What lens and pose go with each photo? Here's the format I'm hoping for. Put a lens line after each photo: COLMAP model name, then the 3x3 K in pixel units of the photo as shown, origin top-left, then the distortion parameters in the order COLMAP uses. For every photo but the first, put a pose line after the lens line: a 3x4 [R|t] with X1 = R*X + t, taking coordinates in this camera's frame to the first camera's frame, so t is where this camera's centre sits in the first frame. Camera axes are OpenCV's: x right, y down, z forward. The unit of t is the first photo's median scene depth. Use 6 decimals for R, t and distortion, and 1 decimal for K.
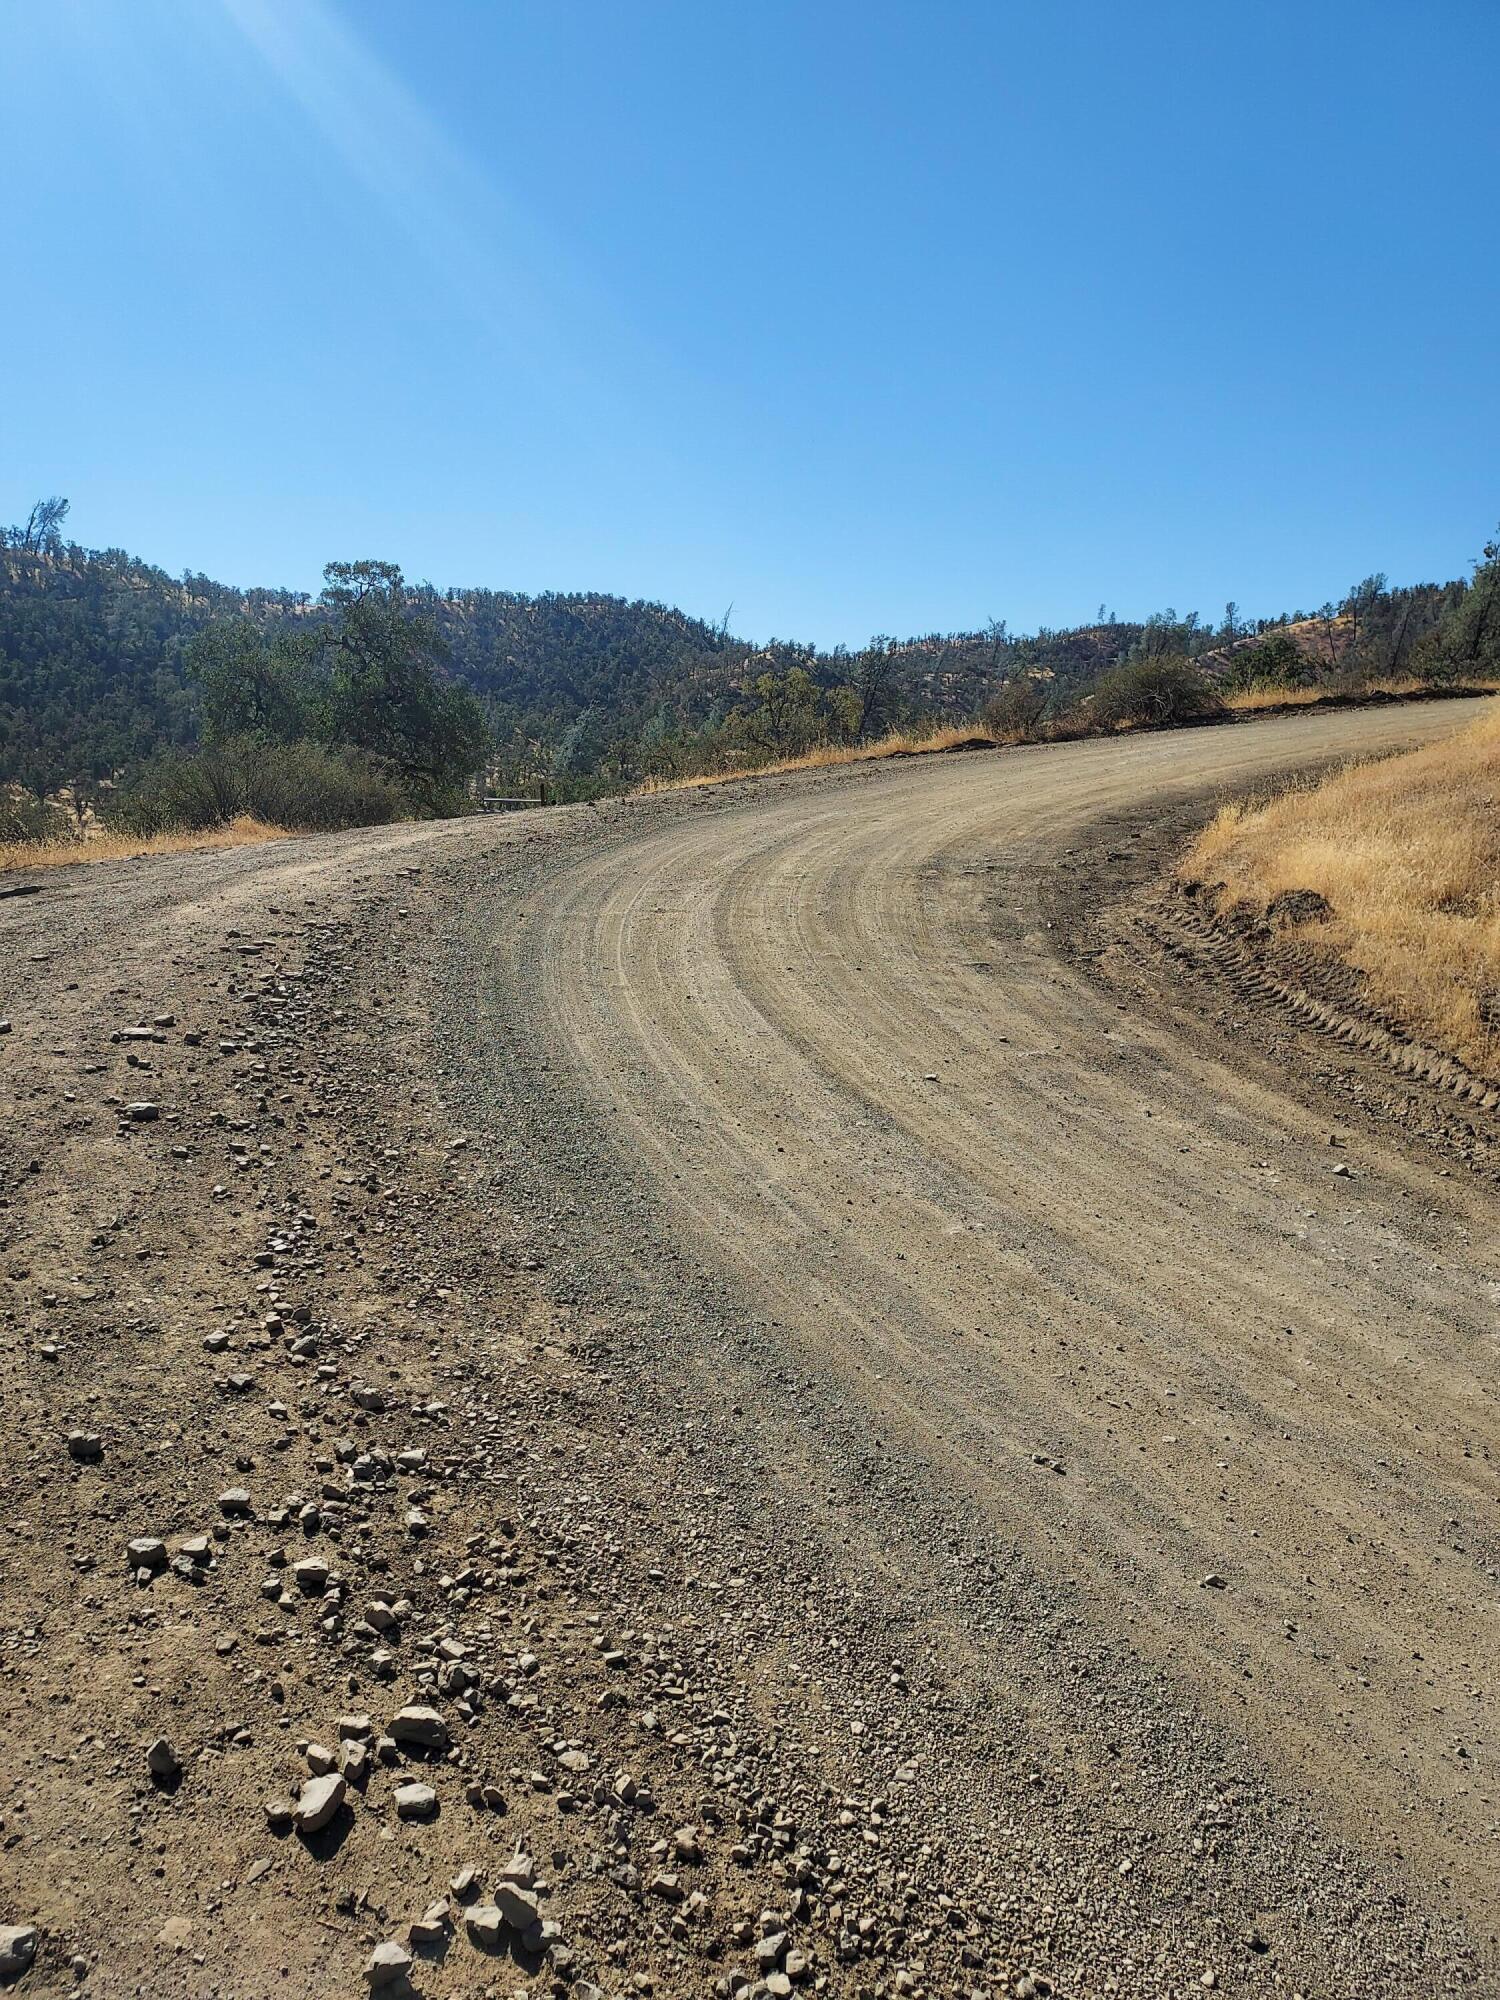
lens RADIAL K [[1422.1, 0, 743.6], [0, 1422.1, 989.0], [0, 0, 1]] dist [0.043708, -0.045444]
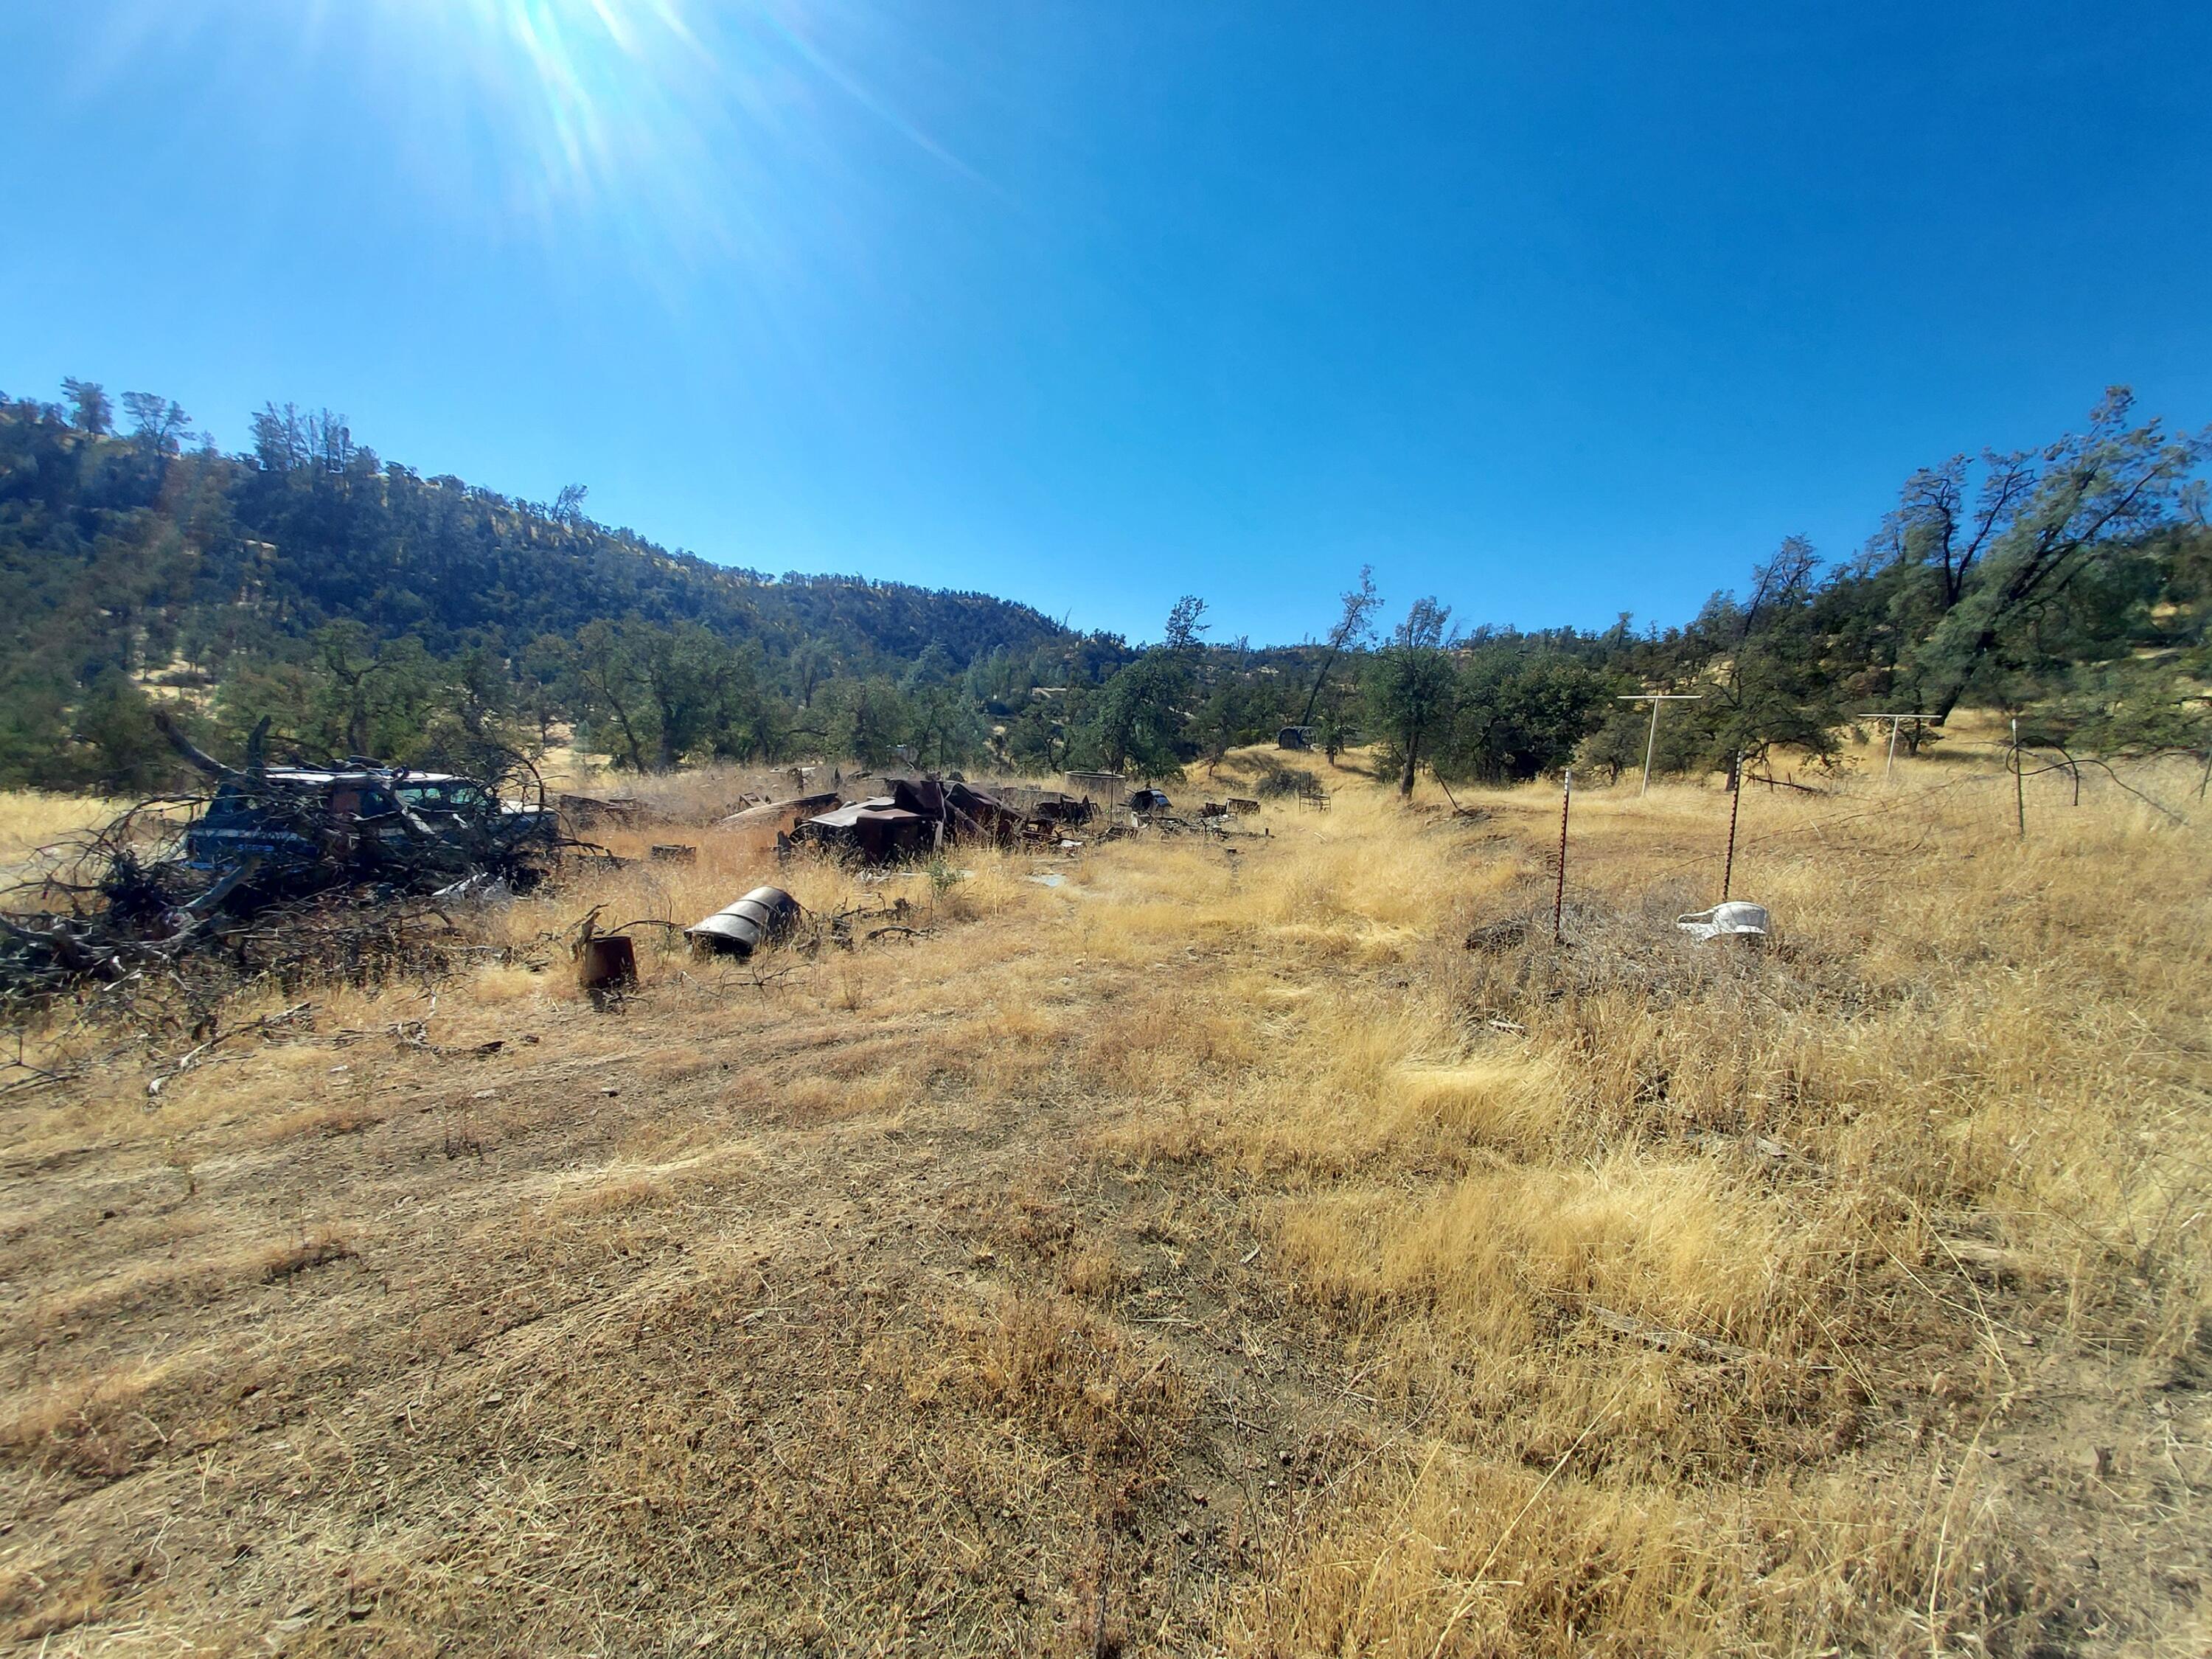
lens RADIAL K [[870.8, 0, 1130.0], [0, 870.8, 800.7], [0, 0, 1]] dist [0.005016, 0.002471]
pose [[0.995608, 0.062267, 0.069913, 0.003755], [-0.057604, 0.996099, -0.066840, -0.014776], [-0.073802, 0.062519, 0.995311, 0.130738]]
